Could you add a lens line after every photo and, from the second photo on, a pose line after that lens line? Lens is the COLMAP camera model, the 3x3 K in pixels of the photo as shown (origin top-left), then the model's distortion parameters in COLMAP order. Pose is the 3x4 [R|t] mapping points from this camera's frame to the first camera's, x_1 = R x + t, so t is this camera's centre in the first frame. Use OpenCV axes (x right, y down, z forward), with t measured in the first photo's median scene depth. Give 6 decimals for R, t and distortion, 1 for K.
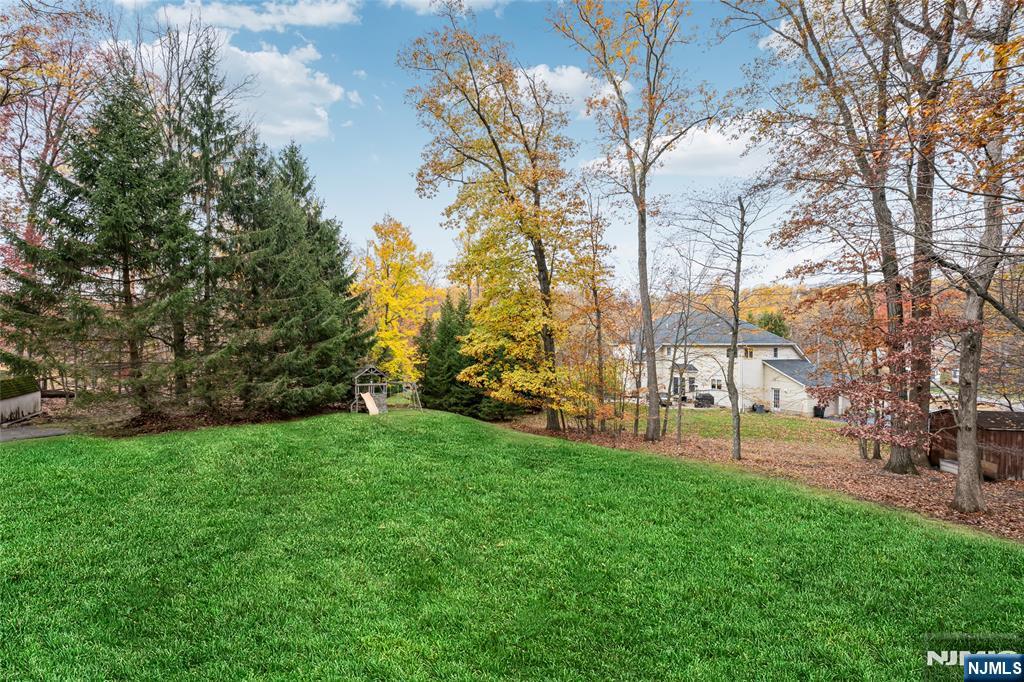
lens RADIAL K [[407.2, 0, 505.1], [0, 407.2, 344.4], [0, 0, 1]] dist [-0.000753, 0.000005]
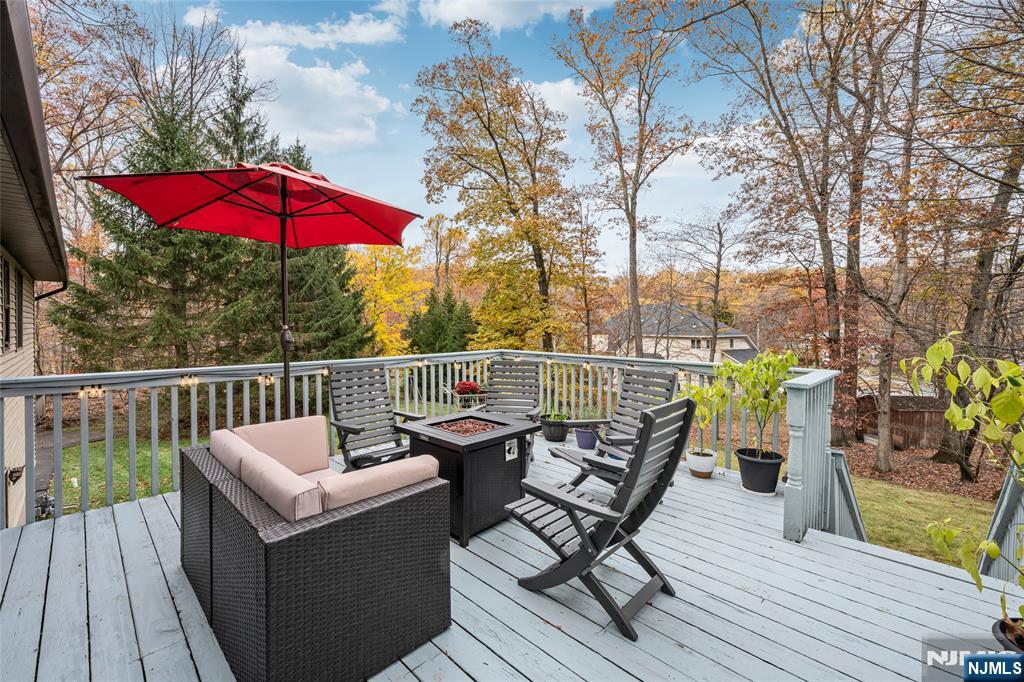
lens RADIAL K [[417.3, 0, 511.3], [0, 417.3, 332.1], [0, 0, 1]] dist [0.000214, -0.000071]
pose [[0.992108, -0.001641, 0.125374, -0.149532], [0.000351, 0.999947, 0.010317, -0.040797], [-0.125384, -0.010191, 0.992056, -0.122956]]
